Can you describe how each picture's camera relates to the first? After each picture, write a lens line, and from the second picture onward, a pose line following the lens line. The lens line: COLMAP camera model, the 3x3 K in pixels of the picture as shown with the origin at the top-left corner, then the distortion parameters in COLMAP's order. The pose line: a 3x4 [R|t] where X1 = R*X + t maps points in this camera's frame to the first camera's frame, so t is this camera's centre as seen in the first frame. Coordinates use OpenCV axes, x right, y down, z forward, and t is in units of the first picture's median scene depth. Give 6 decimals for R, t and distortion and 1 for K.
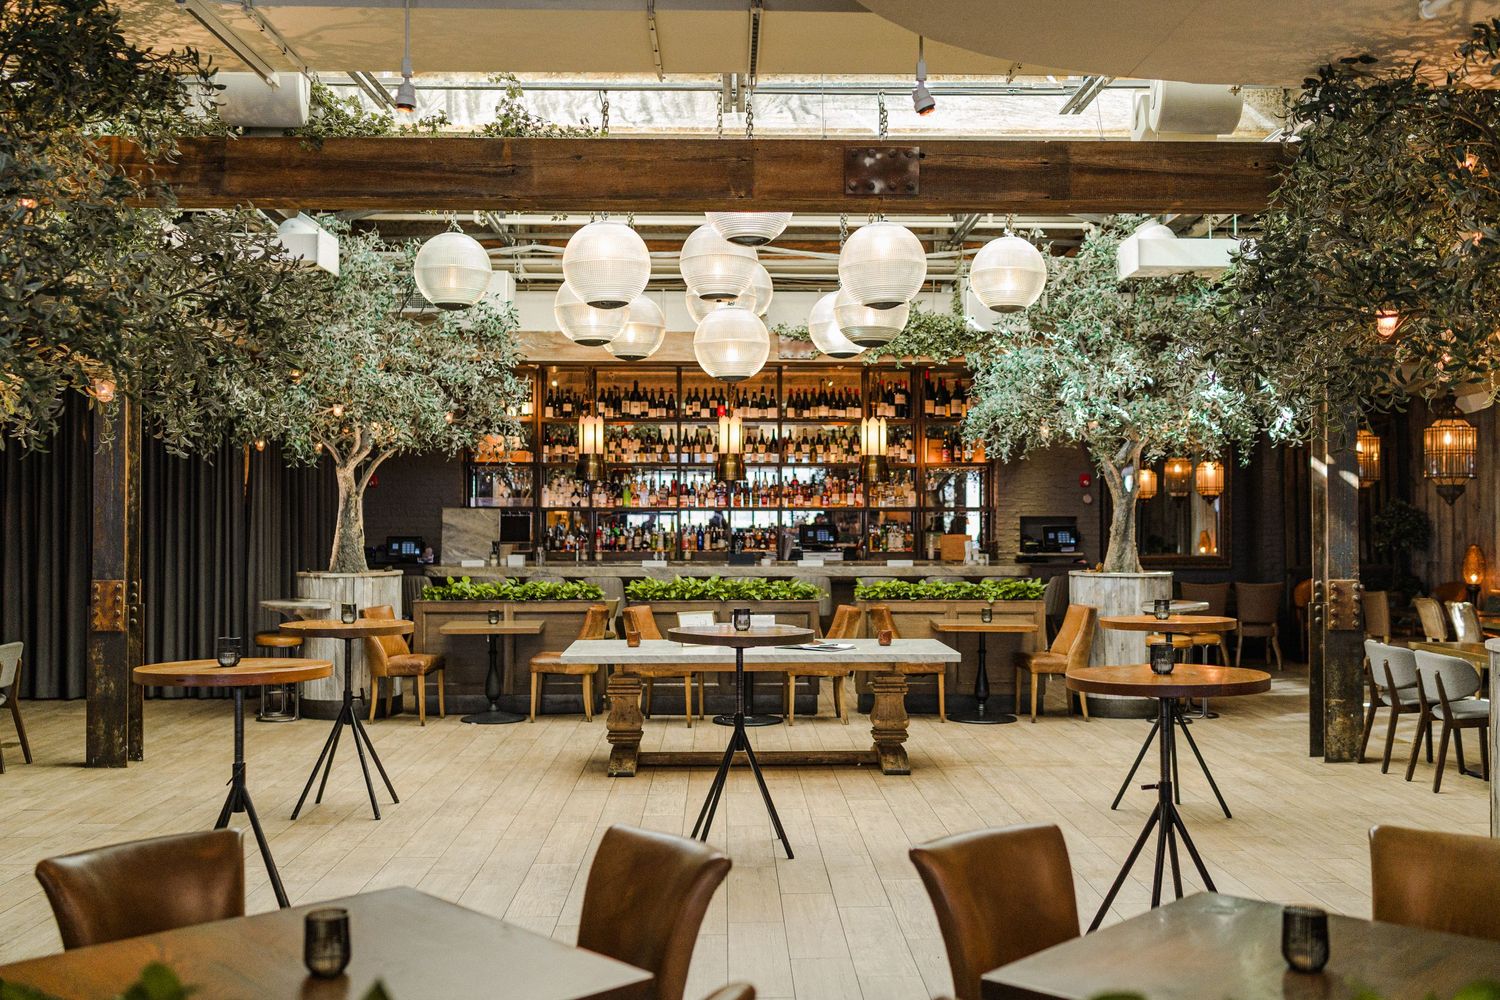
lens RADIAL K [[1459.4, 0, 750.0], [0, 1459.4, 500.0], [0, 0, 1]] dist [0.017896, 0.022442]
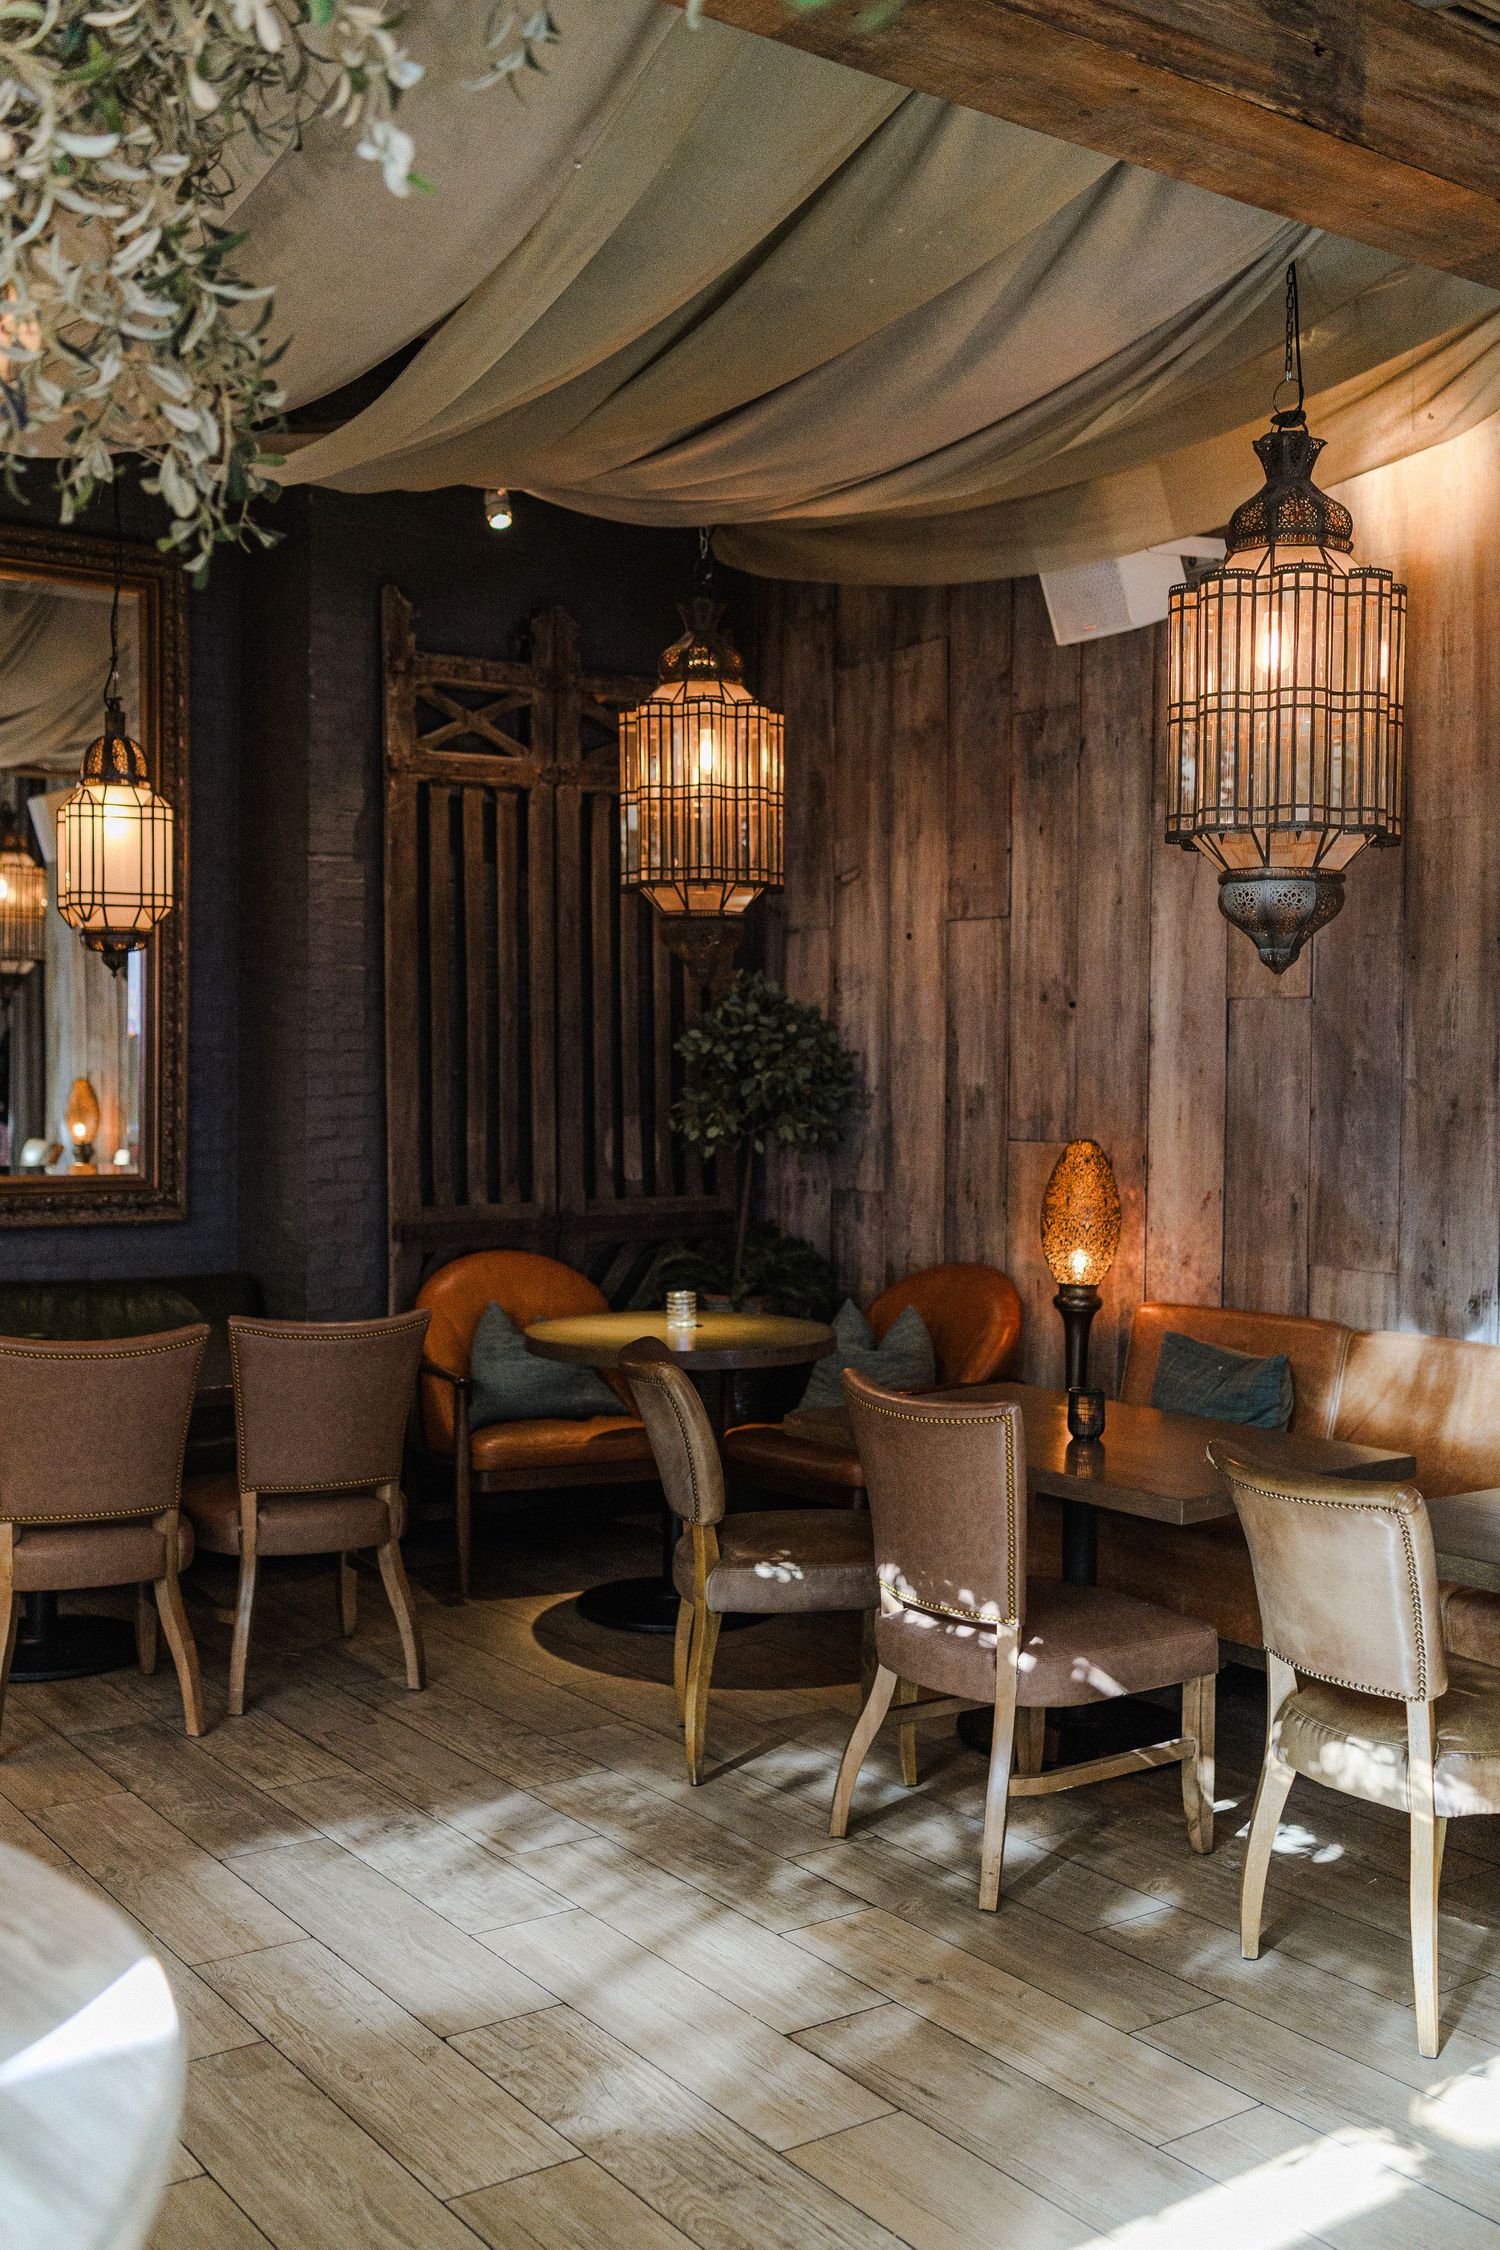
lens RADIAL K [[2189.1, 0, 750.0], [0, 2189.1, 1125.0], [0, 0, 1]] dist [0.017896, 0.022442]
pose [[0.825643, -0.007218, 0.564147, 0.202061], [-0.017970, 0.999074, 0.039082, 0.012418], [-0.563907, -0.042405, 0.824749, 0.657566]]
